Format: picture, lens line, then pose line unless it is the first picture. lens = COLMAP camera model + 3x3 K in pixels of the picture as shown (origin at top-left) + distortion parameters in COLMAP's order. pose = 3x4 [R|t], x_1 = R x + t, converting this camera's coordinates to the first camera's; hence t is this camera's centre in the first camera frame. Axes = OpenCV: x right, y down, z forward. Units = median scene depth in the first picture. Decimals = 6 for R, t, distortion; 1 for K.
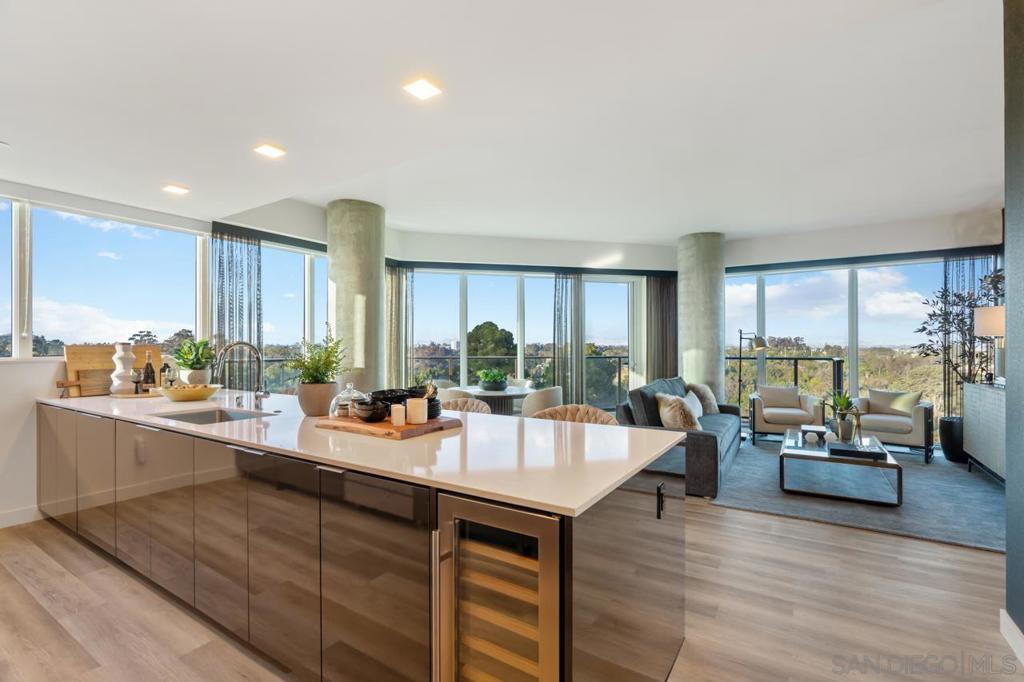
lens RADIAL K [[465.3, 0, 509.4], [0, 465.3, 346.0], [0, 0, 1]] dist [-0.002307, 0.001750]
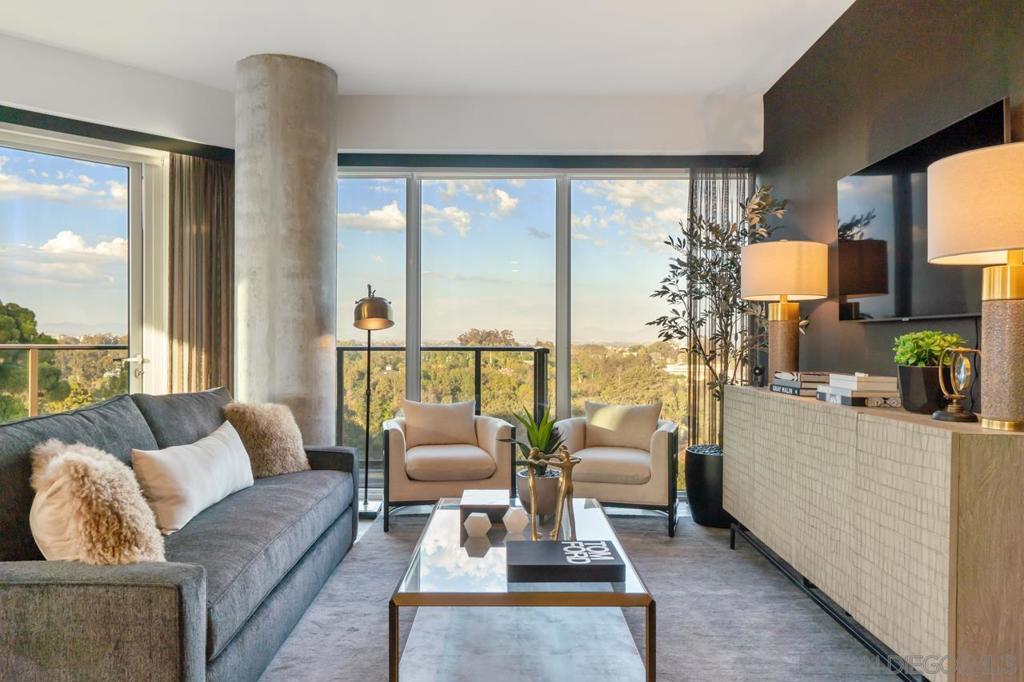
lens RADIAL K [[731.1, 0, 506.7], [0, 731.1, 345.3], [0, 0, 1]] dist [-0.005780, 0.009476]
pose [[0.849557, 0.004274, 0.527479, 0.251741], [-0.007434, 0.999965, 0.003870, 0.025722], [-0.527444, -0.007209, 0.849559, 0.333448]]
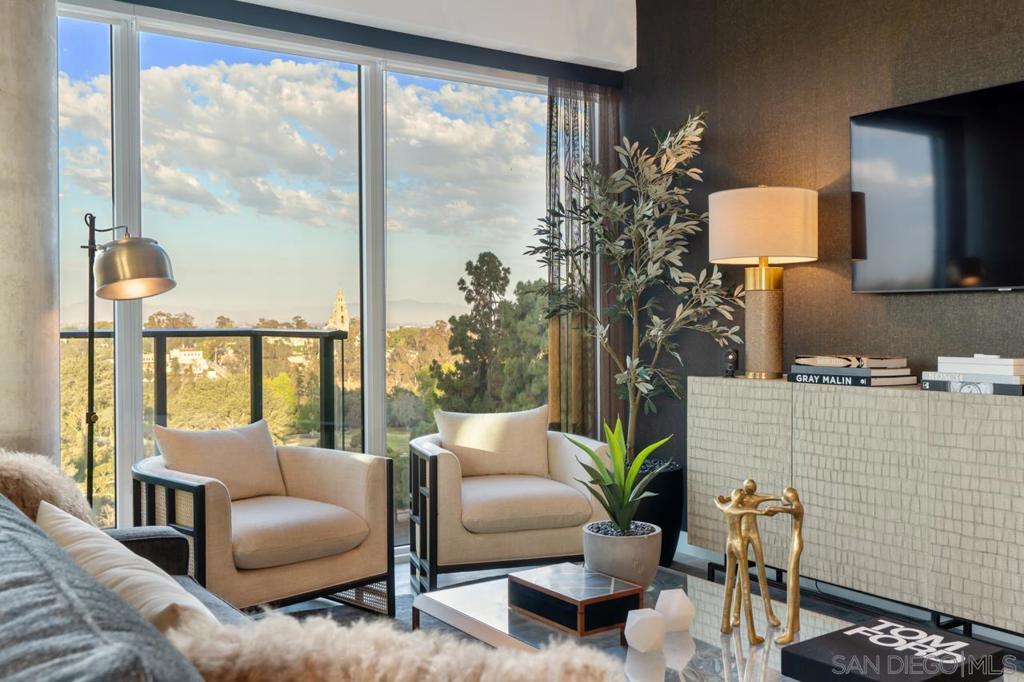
lens RADIAL K [[965.0, 0, 508.3], [0, 965.0, 337.6], [0, 0, 1]] dist [0.008381, 0.000000]
pose [[0.399796, -0.013147, 0.916510, 0.122137], [0.002421, 0.999909, 0.013288, 0.027775], [-0.916601, -0.003093, 0.399791, 0.665479]]
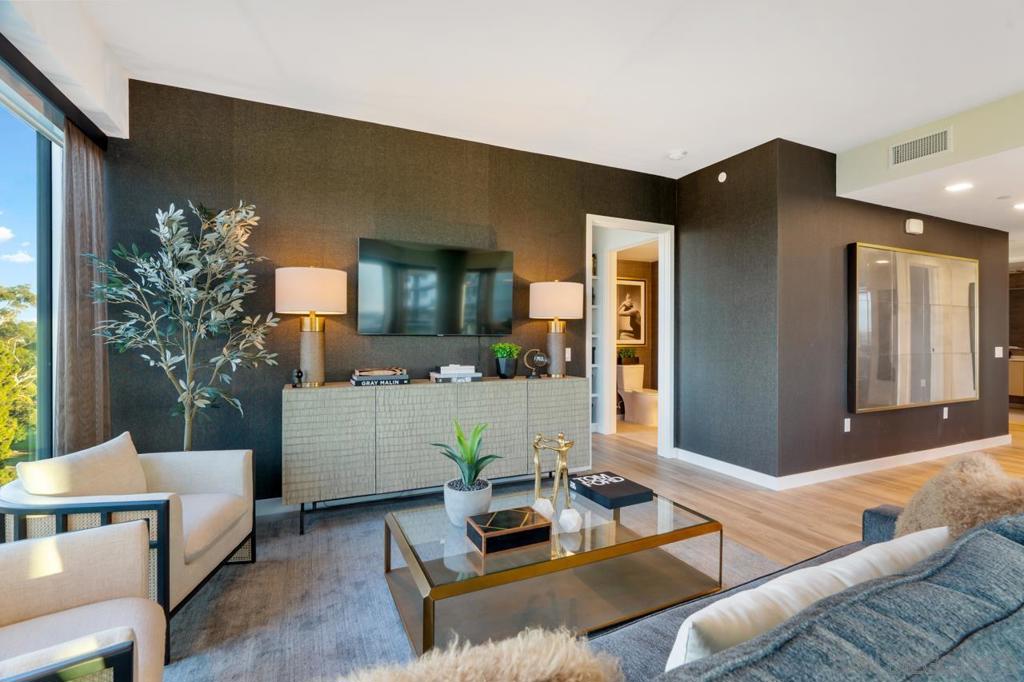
lens RADIAL K [[465.3, 0, 511.3], [0, 465.3, 337.8], [0, 0, 1]] dist [-0.002307, 0.001750]
pose [[-0.838576, -0.003586, 0.544772, 0.343465], [-0.003341, 0.999993, 0.001439, 0.009590], [-0.544774, -0.000614, -0.838583, 1.097625]]
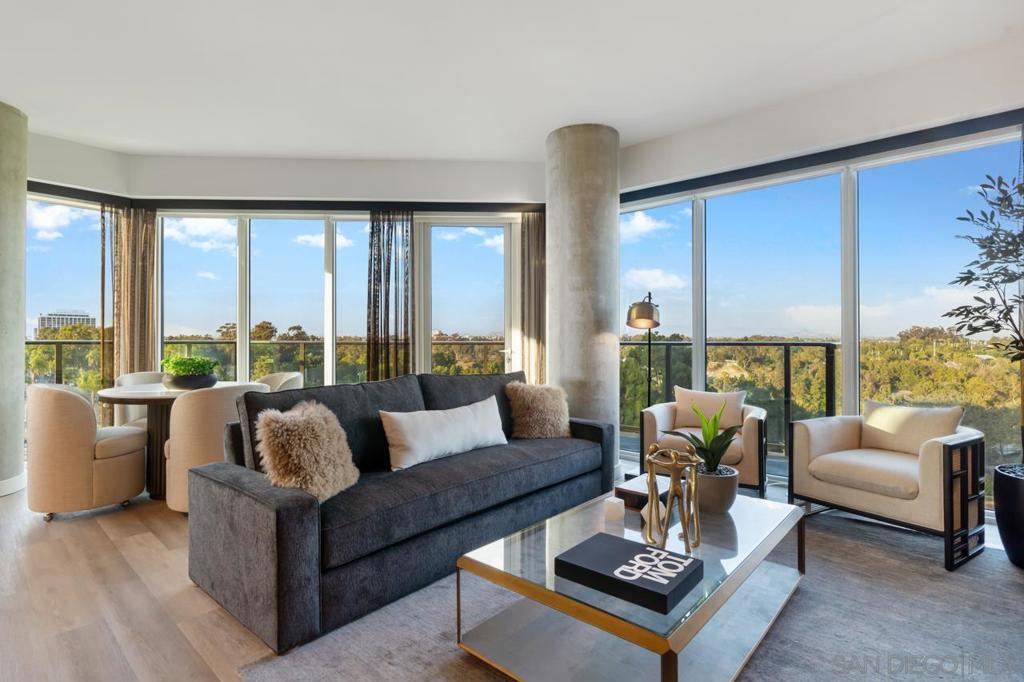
lens RADIAL K [[505.5, 0, 512.2], [0, 505.5, 336.1], [0, 0, 1]] dist [-0.000591, -0.002737]
pose [[0.986131, -0.000642, -0.165969, 0.488372], [0.000014, 0.999993, -0.003783, 0.025728], [0.165970, 0.003728, 0.986124, 0.391447]]
